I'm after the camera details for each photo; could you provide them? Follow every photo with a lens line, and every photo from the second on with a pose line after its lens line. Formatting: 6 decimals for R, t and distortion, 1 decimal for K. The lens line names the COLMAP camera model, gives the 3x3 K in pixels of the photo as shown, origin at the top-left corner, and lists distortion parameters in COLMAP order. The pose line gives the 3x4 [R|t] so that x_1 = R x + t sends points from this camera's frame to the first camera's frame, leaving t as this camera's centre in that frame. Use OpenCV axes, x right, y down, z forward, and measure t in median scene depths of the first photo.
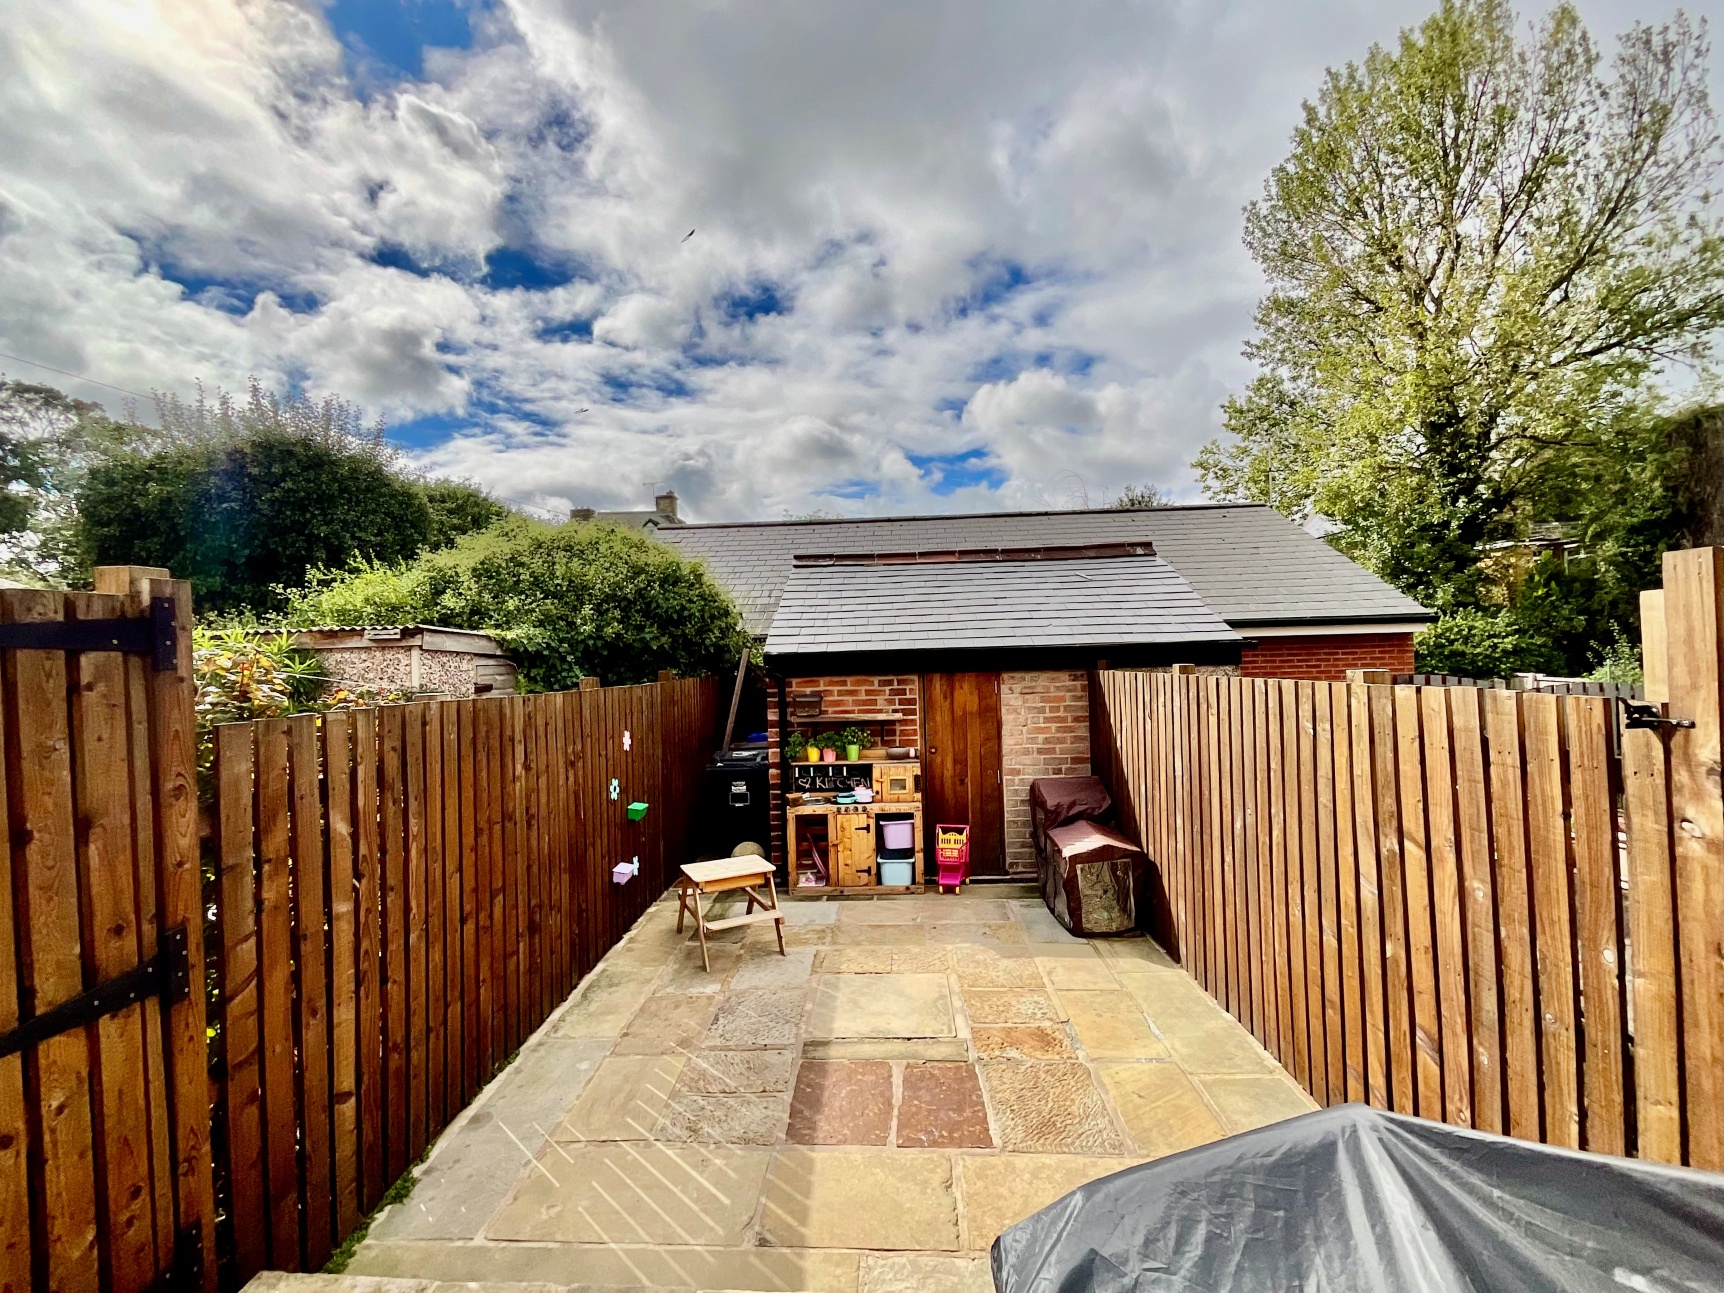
lens RADIAL K [[738.9, 0, 862.0], [0, 738.9, 646.5], [0, 0, 1]] dist [-0.003210, 0.001431]
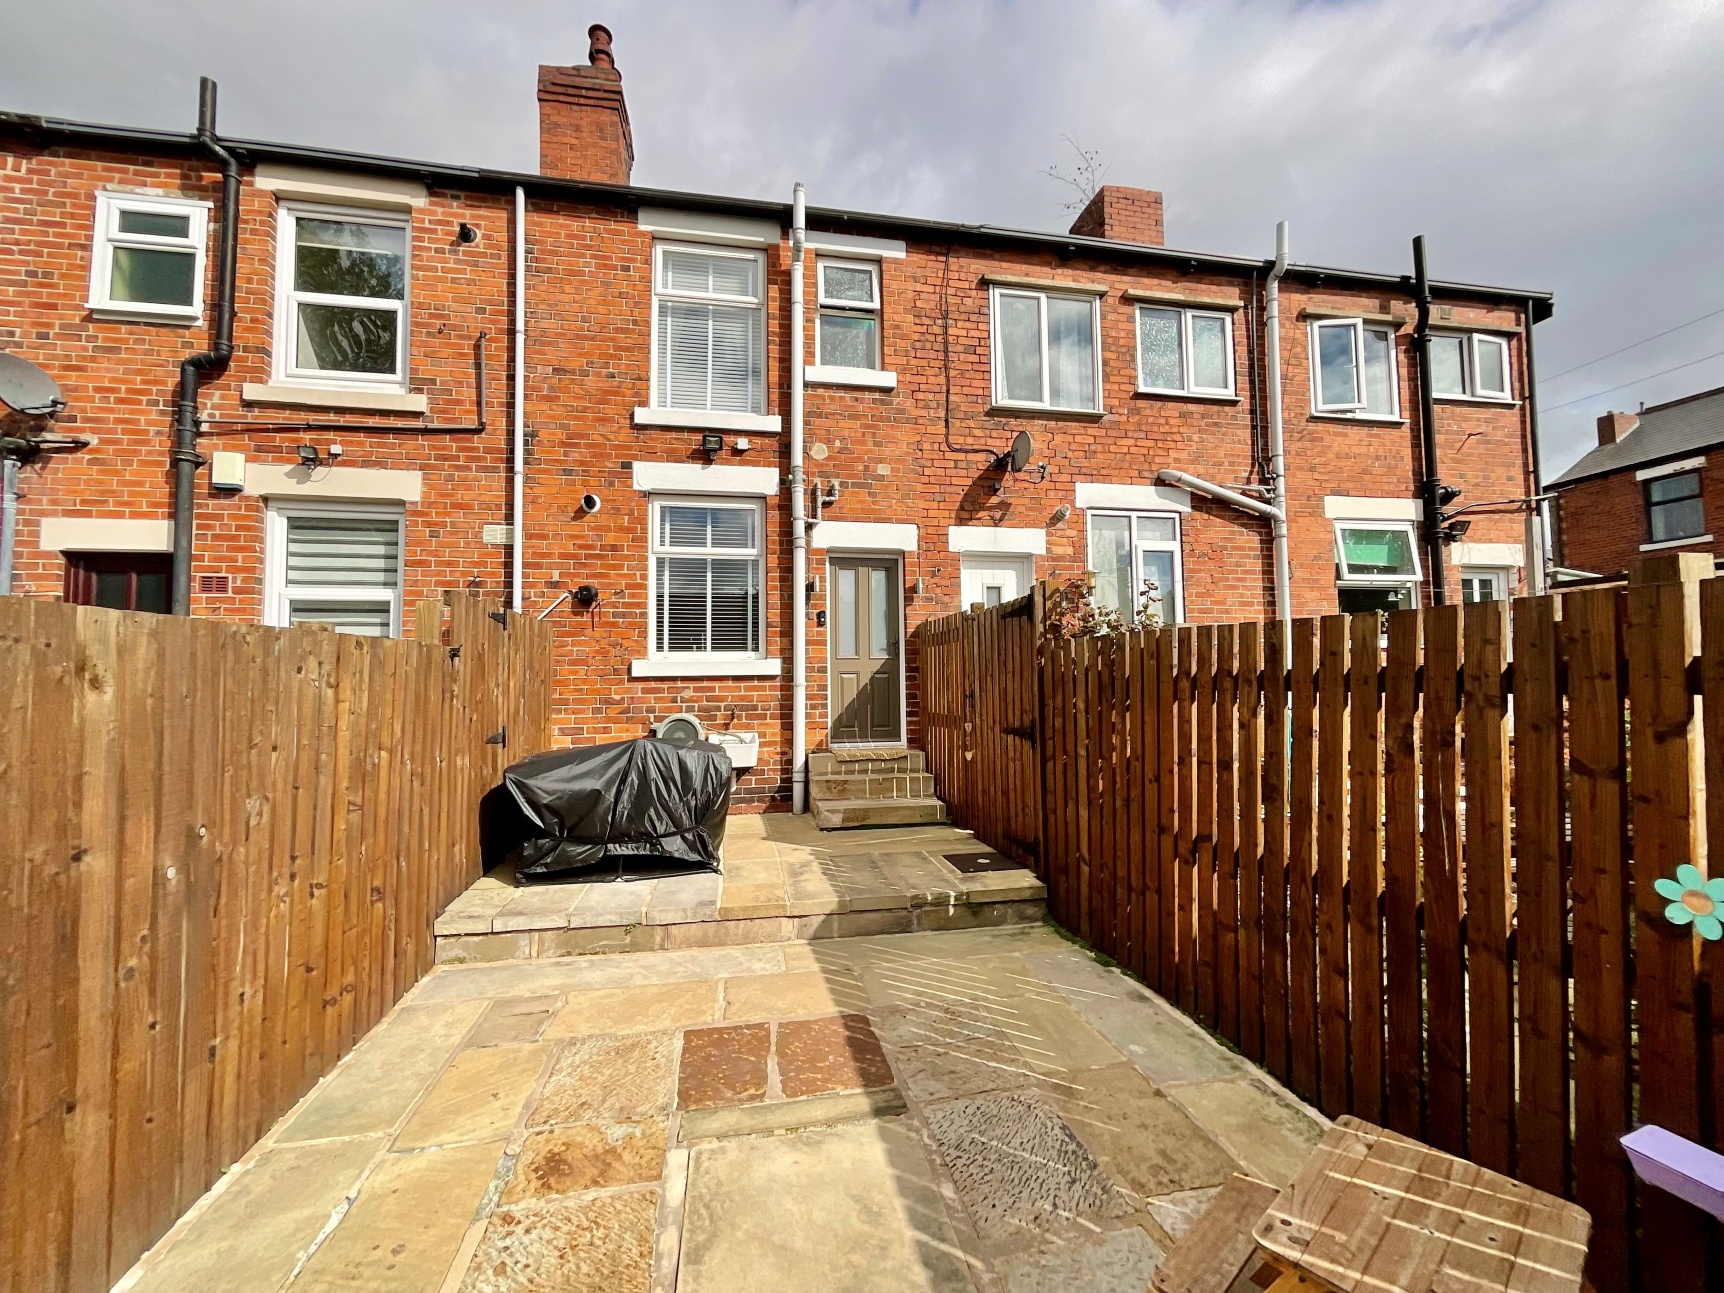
lens RADIAL K [[701.6, 0, 862.0], [0, 701.6, 646.5], [0, 0, 1]] dist [-0.000167, 0.000260]
pose [[-0.974089, 0.026199, -0.224641, 0.062370], [0.036360, 0.998489, -0.041213, 0.061602], [0.223222, -0.048313, -0.973570, 0.968139]]
